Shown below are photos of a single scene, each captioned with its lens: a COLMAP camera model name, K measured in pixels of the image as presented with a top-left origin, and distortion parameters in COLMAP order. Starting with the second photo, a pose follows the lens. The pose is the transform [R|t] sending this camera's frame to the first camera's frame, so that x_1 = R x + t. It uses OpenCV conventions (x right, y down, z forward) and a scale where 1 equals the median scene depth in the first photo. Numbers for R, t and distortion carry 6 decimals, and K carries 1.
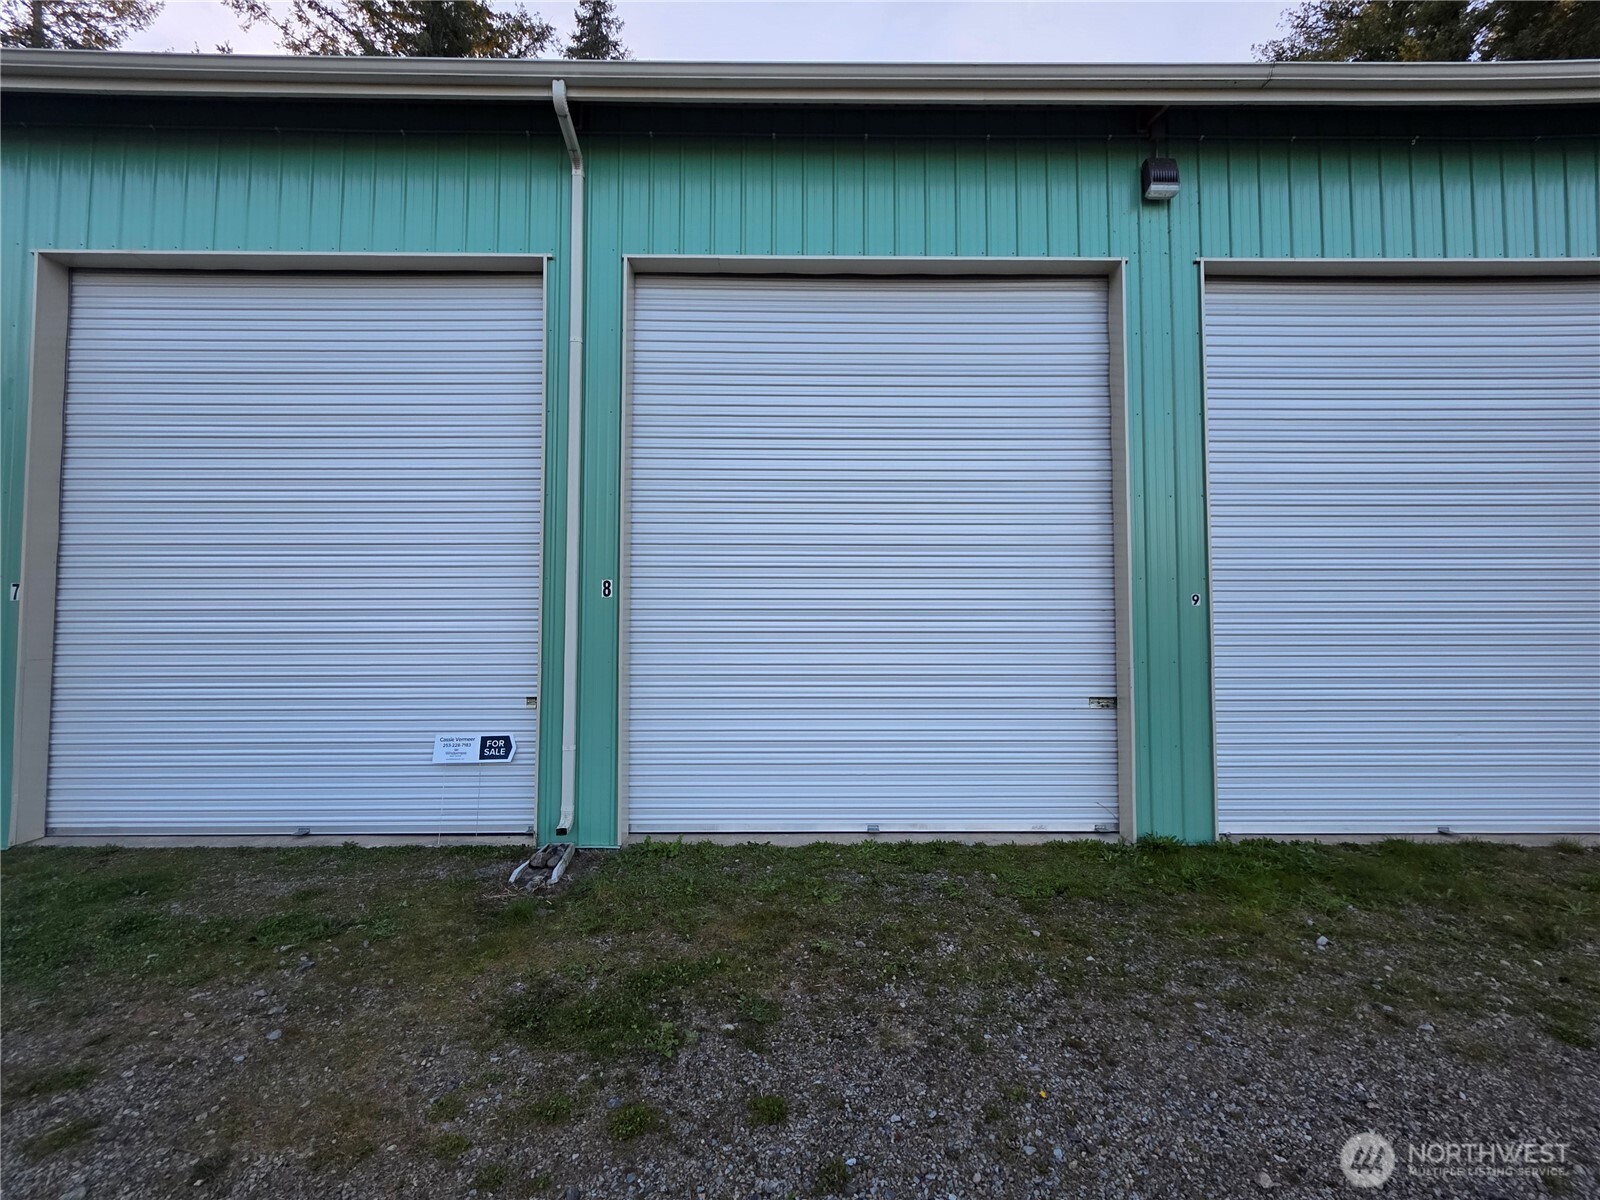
lens RADIAL K [[635.4, 0, 804.9], [0, 635.4, 586.2], [0, 0, 1]] dist [0.001437, 0.000467]
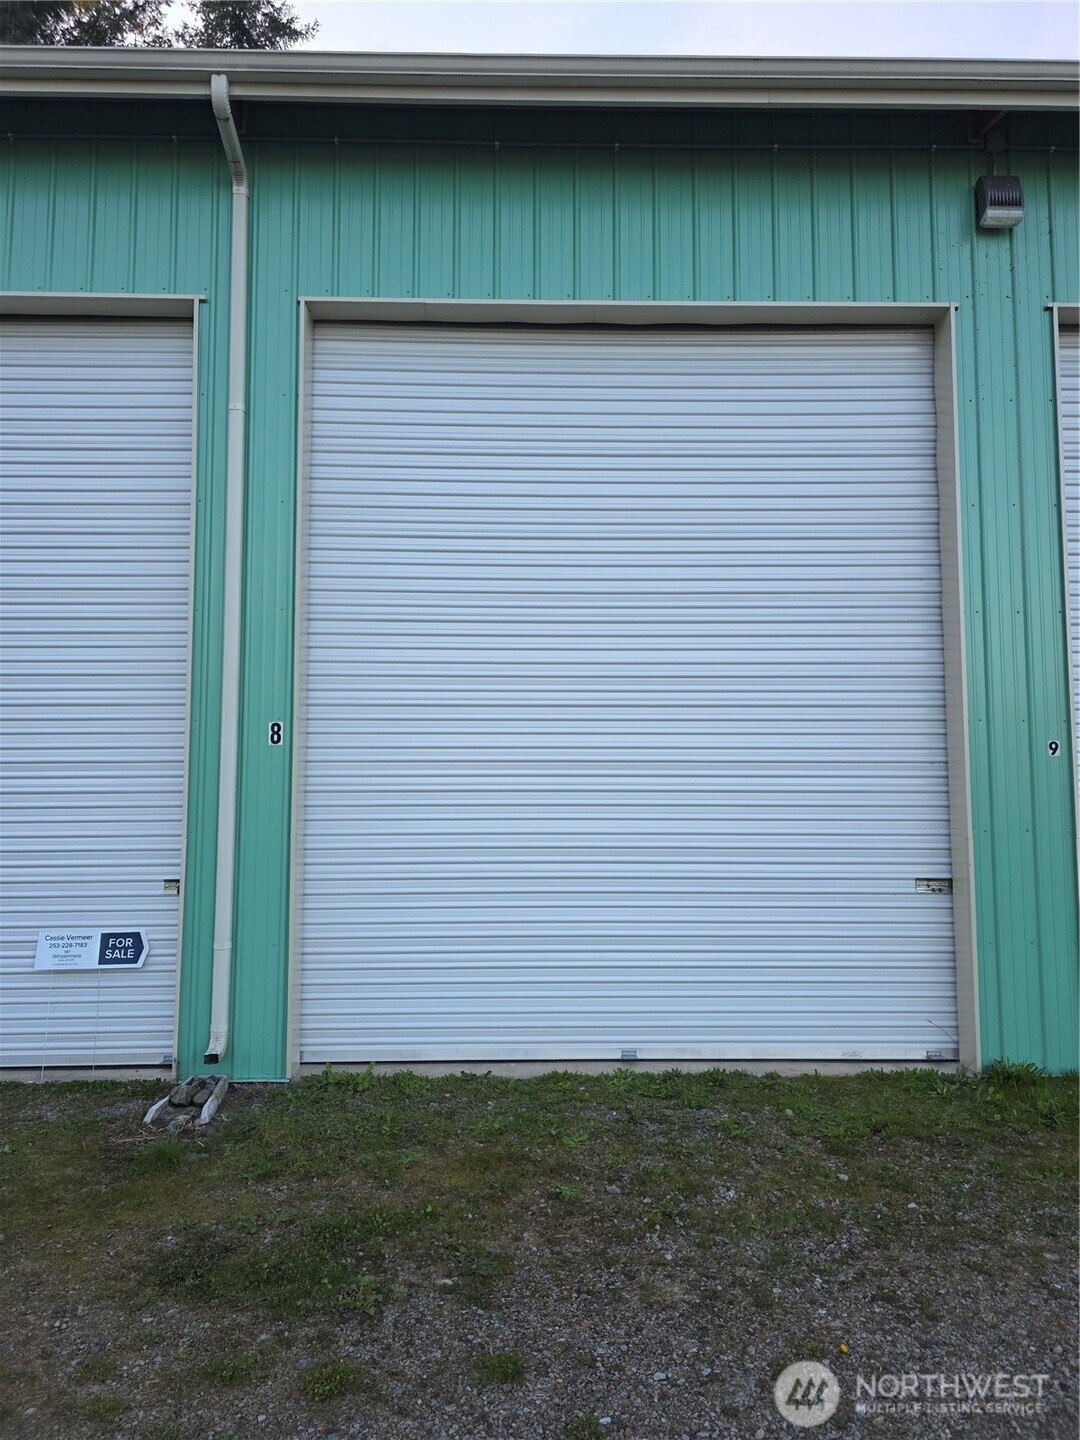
lens RADIAL K [[937.3, 0, 533.2], [0, 937.3, 724.3], [0, 0, 1]] dist [0.032780, -0.016131]
pose [[0.999967, 0.000300, 0.008164, -0.015036], [-0.000010, 0.999370, -0.035477, 0.033717], [-0.008170, 0.035476, 0.999337, -0.124494]]
